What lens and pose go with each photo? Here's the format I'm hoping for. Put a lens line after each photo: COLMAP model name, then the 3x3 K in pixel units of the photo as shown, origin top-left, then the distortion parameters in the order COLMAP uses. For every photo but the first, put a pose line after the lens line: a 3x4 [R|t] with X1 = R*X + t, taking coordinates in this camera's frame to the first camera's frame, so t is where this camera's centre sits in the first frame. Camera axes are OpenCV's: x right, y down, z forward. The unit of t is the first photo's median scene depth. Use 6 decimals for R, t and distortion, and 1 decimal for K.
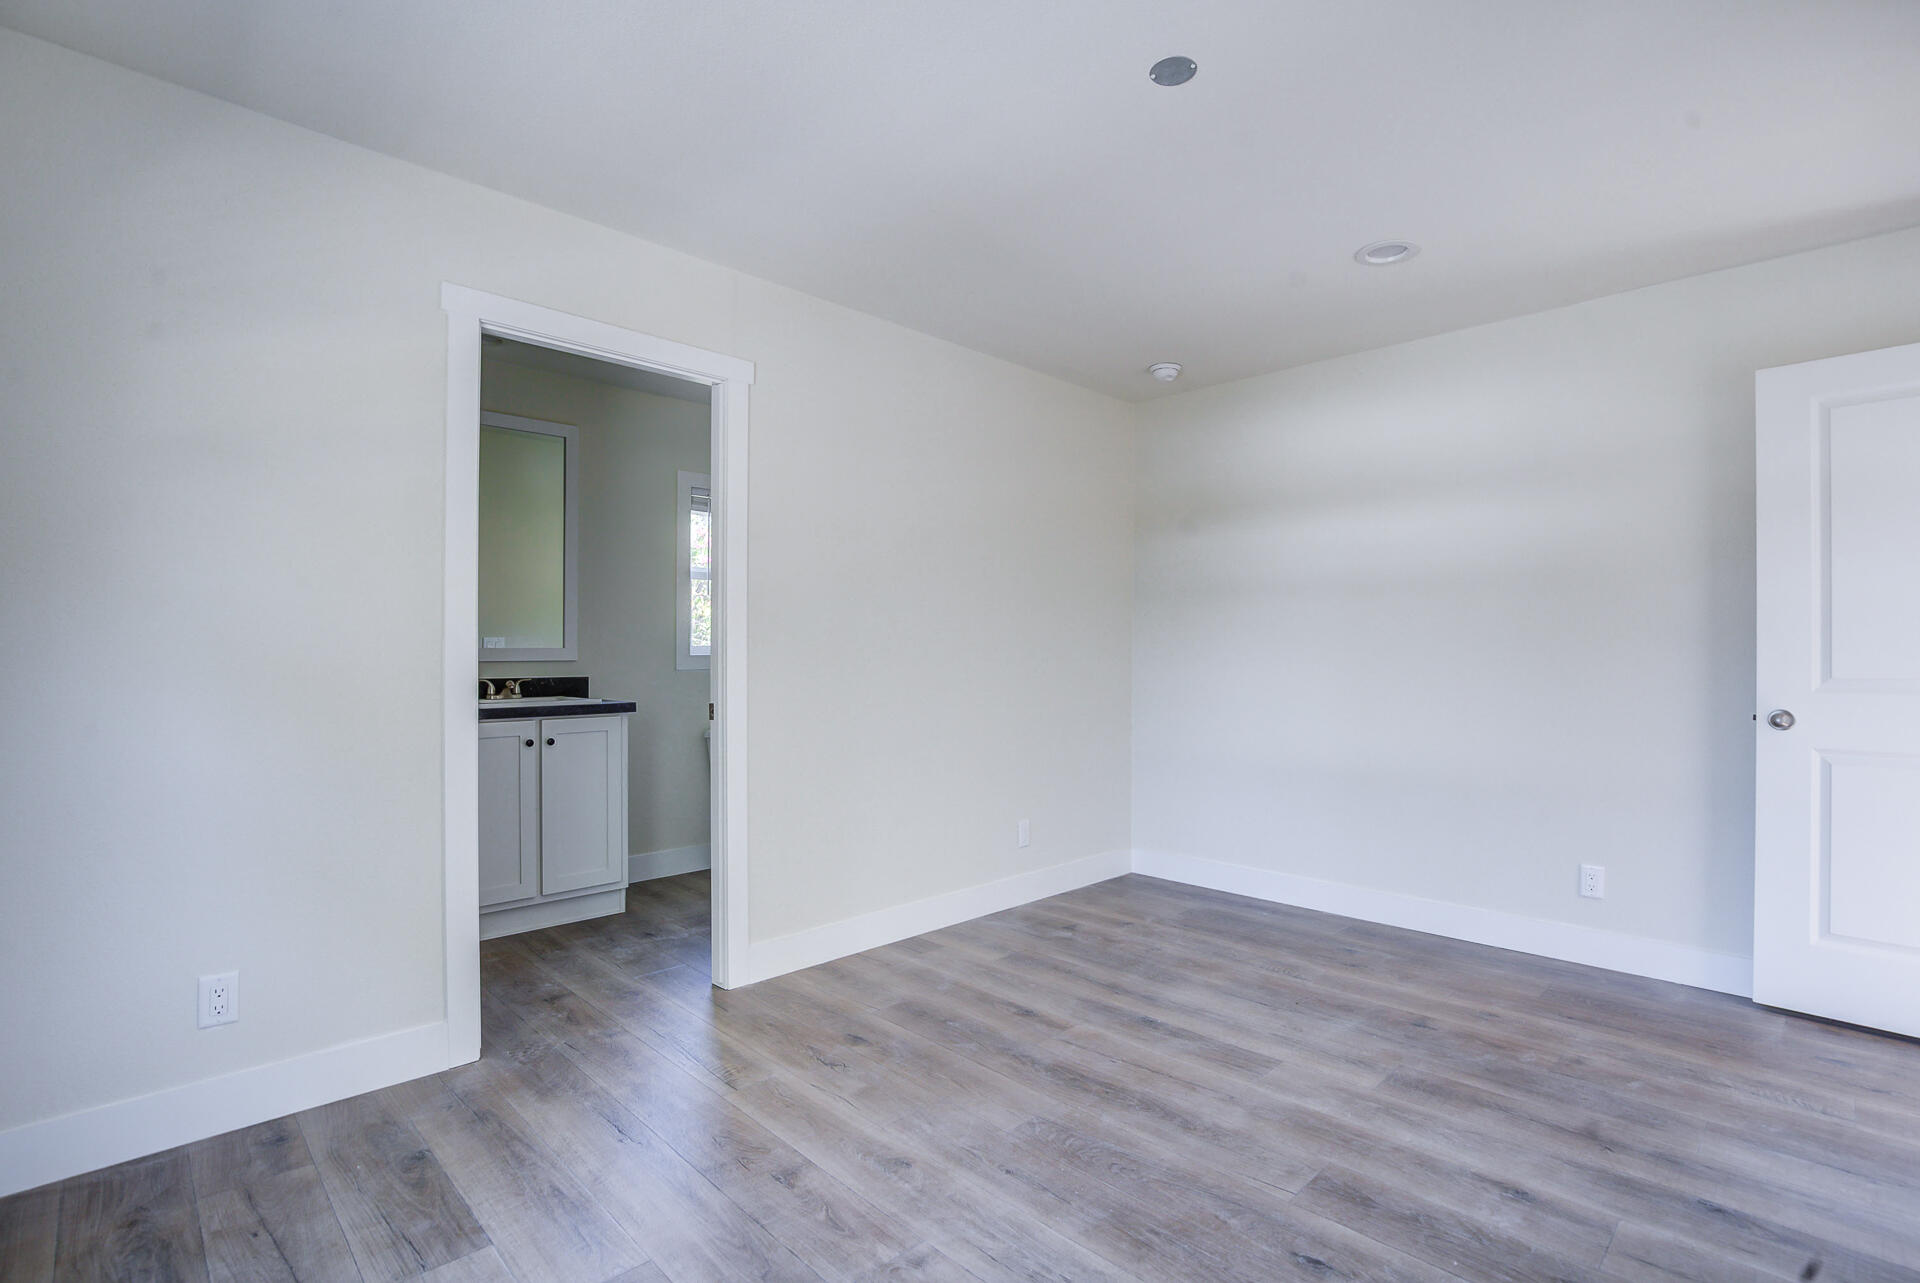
lens RADIAL K [[909.5, 0, 962.0], [0, 909.5, 646.8], [0, 0, 1]] dist [-0.039066, 0.006257]
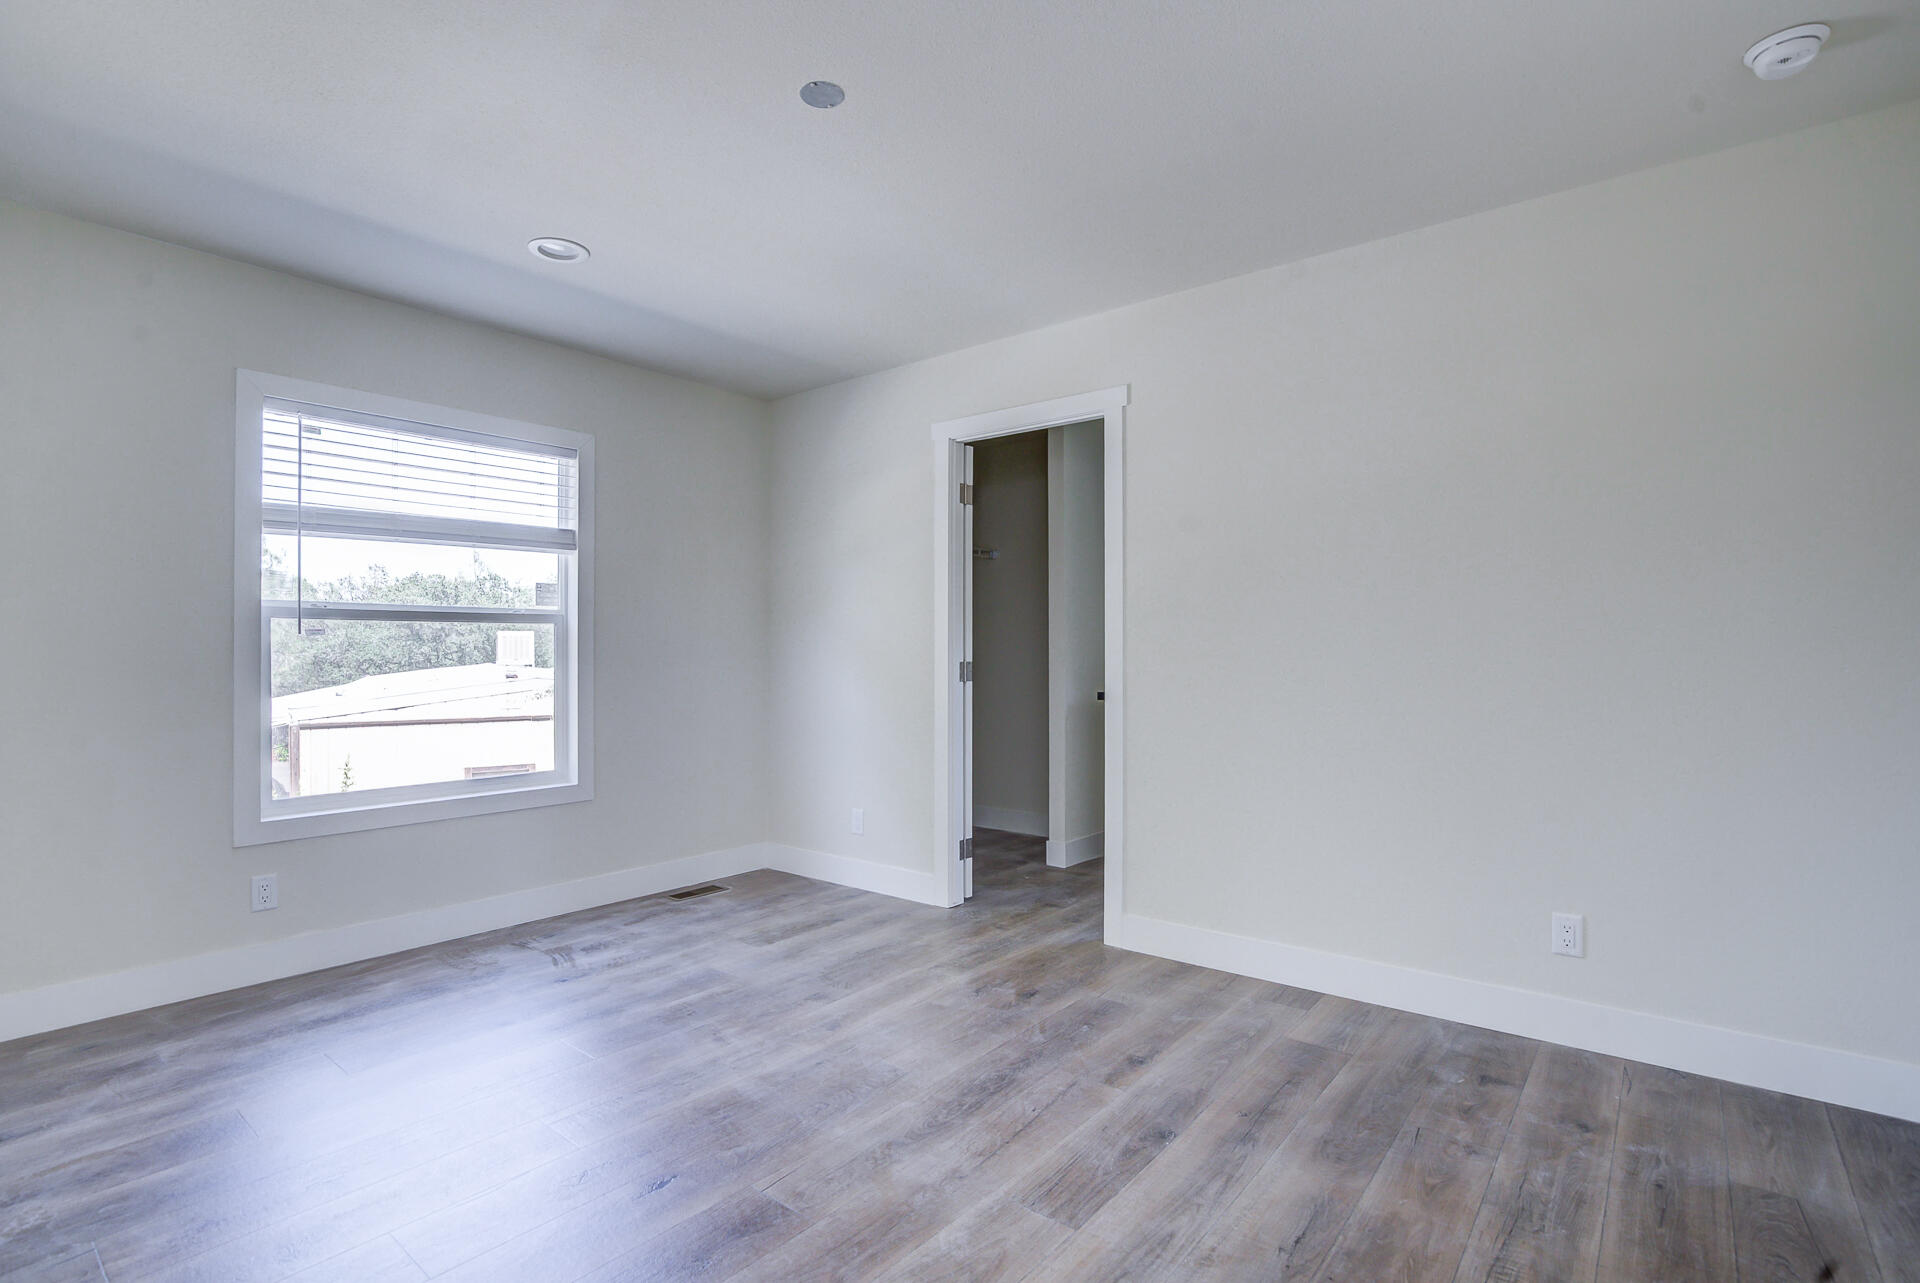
lens RADIAL K [[905.2, 0, 961.0], [0, 905.2, 658.0], [0, 0, 1]] dist [-0.024578, 0.000679]
pose [[0.111331, 0.003399, -0.993778, 0.923258], [0.006865, 0.999968, 0.004189, 0.010396], [0.993760, -0.007289, 0.111304, 0.742599]]
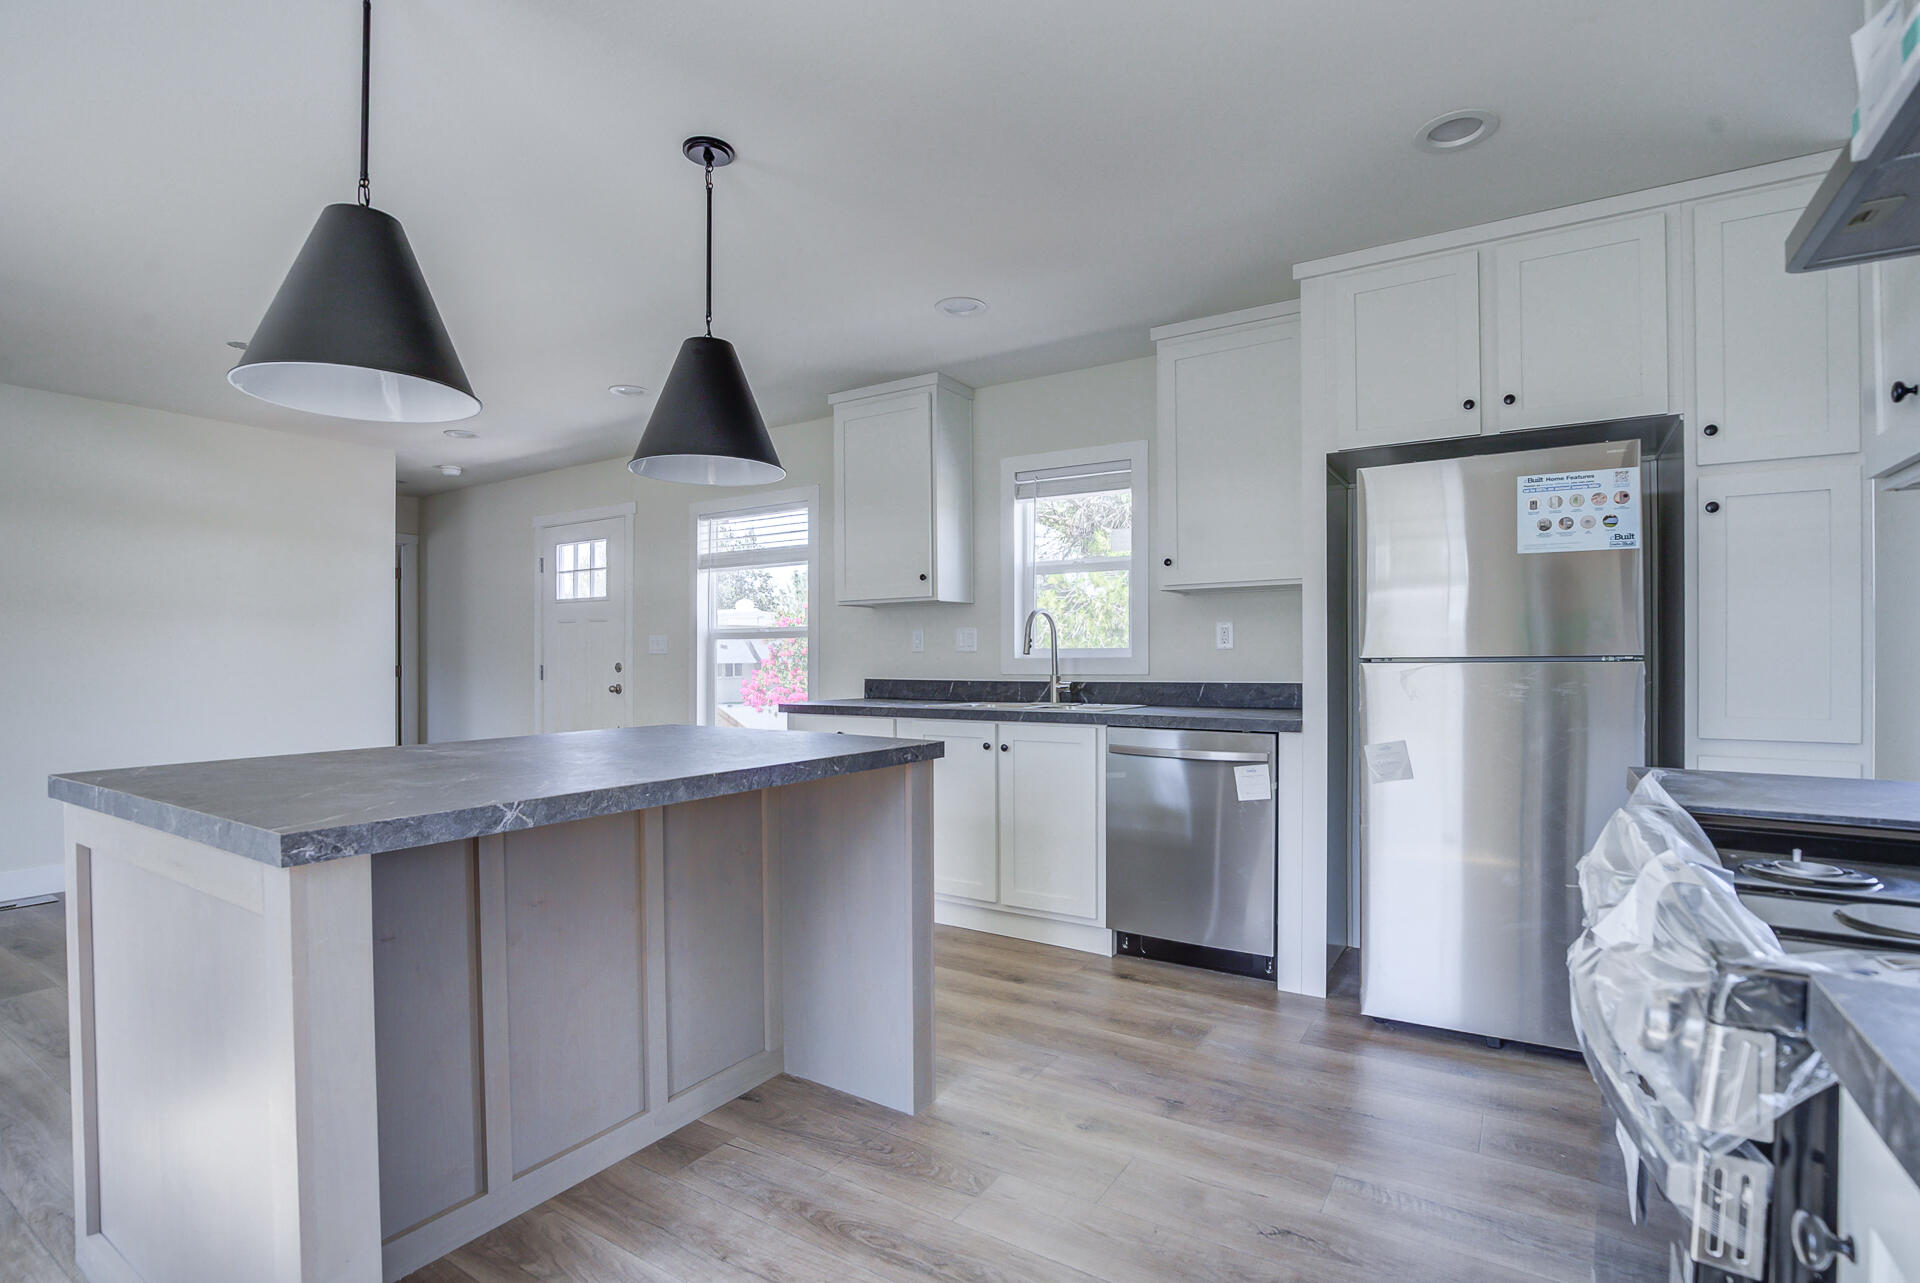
lens RADIAL K [[895.0, 0, 931.8], [0, 895.0, 658.6], [0, 0, 1]] dist [-0.043363, 0.000173]
pose [[-0.980991, 0.000034, -0.194051, -0.113026], [0.001507, 0.999971, -0.007447, 0.015375], [0.194046, -0.007598, -0.980963, 1.770020]]
